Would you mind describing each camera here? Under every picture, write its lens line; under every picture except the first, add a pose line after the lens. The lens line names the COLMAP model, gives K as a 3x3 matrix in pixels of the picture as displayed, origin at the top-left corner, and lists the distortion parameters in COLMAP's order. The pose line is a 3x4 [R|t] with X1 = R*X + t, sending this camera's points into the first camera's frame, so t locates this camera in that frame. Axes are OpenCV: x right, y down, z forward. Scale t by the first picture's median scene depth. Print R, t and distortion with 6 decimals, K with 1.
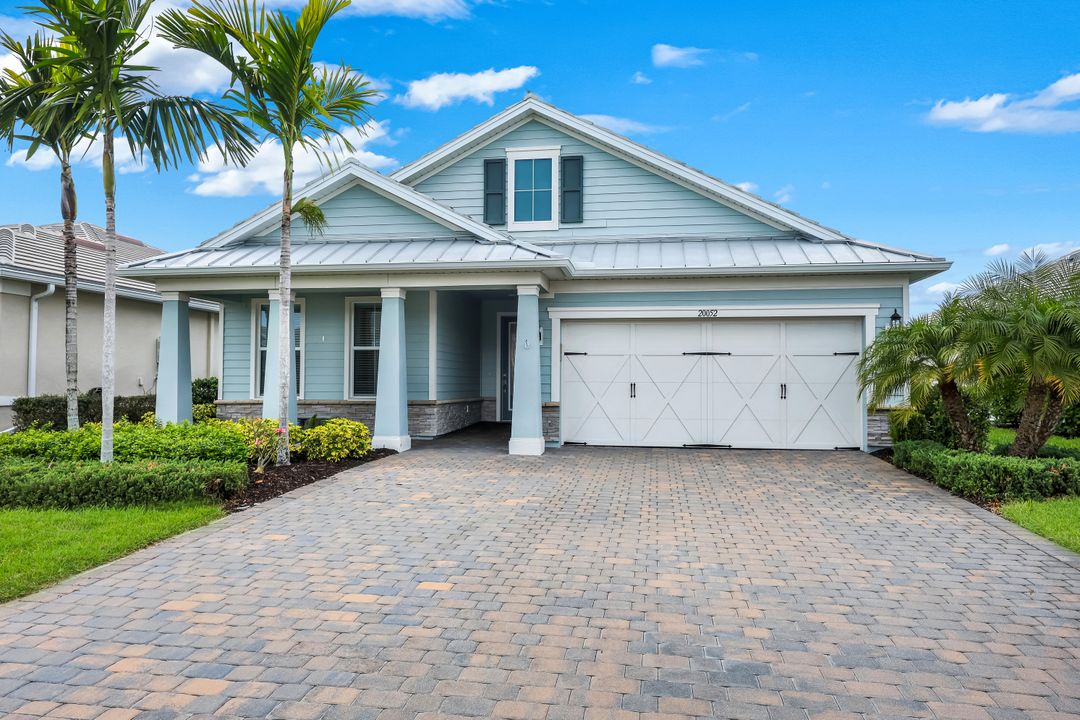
lens RADIAL K [[743.7, 0, 540.1], [0, 743.7, 363.5], [0, 0, 1]] dist [0.006155, 0.000460]
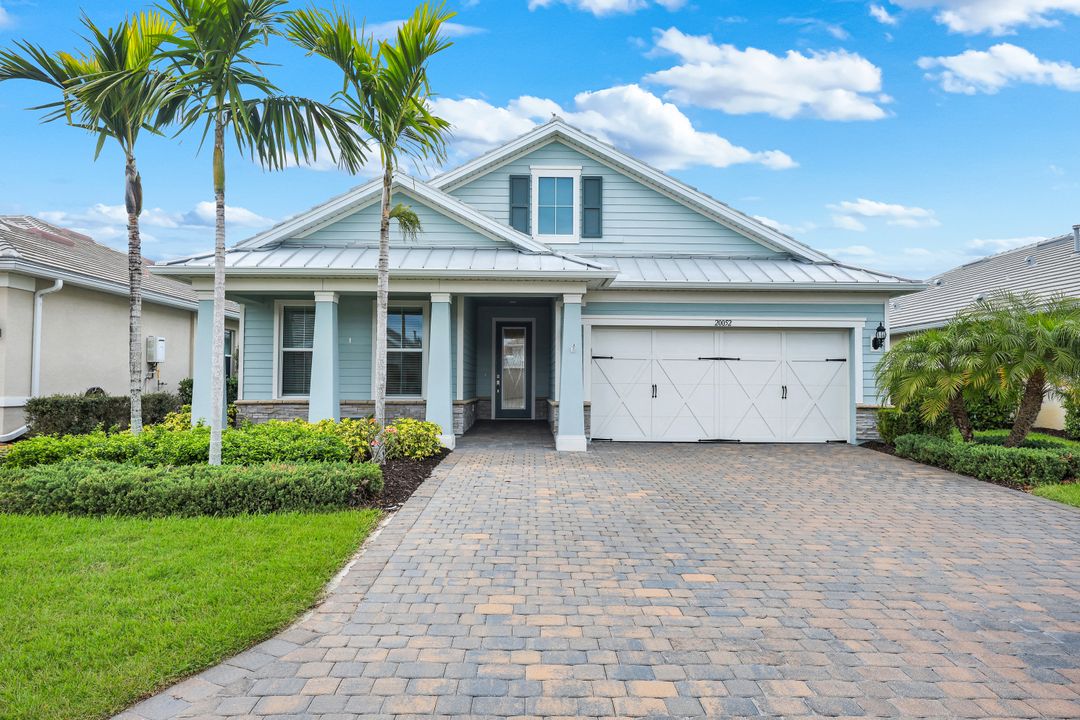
lens RADIAL K [[680.8, 0, 540.1], [0, 680.8, 357.2], [0, 0, 1]] dist [0.005250, 0.001383]
pose [[0.984962, 0.009752, 0.172494, -0.238425], [-0.007683, 0.999890, -0.012662, -0.000190], [-0.172598, 0.011146, 0.984929, 0.036332]]
